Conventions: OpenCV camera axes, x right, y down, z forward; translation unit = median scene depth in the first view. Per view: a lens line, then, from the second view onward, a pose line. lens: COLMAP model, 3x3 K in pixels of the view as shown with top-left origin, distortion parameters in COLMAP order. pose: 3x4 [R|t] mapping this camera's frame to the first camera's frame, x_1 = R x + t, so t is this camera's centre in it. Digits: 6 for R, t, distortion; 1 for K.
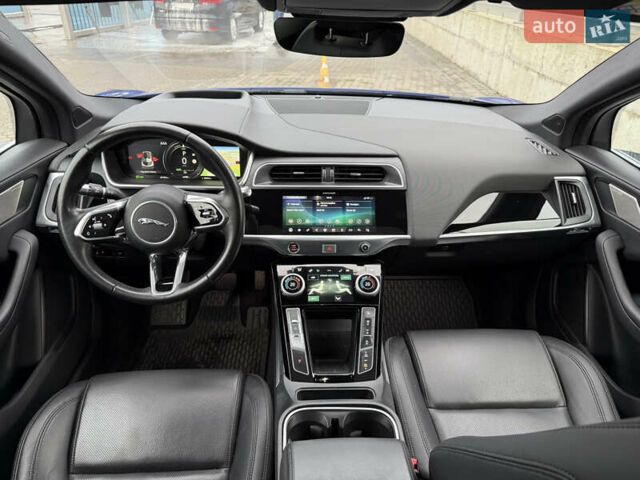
lens RADIAL K [[449.2, 0, 320.0], [0, 449.2, 240.0], [0, 0, 1]] dist [0.080501, -0.113709]
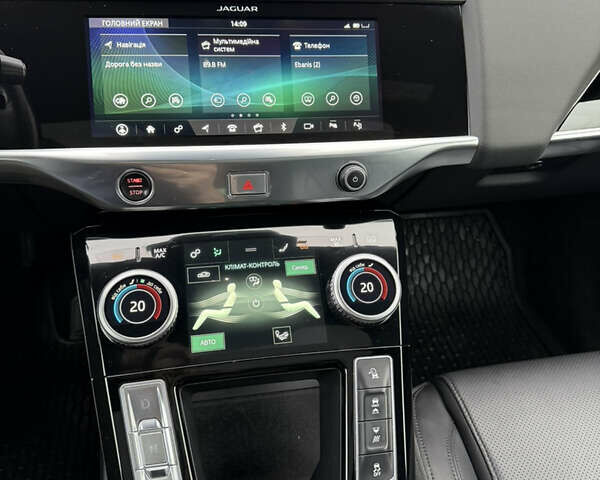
lens RADIAL K [[565.3, 0, 300.0], [0, 565.3, 240.0], [0, 0, 1]] dist [0.065352, -0.004093]
pose [[0.989197, -0.052219, 0.136980, -0.000648], [0.027558, 0.983986, 0.176100, -0.013312], [-0.143982, -0.170423, 0.974795, 0.582350]]
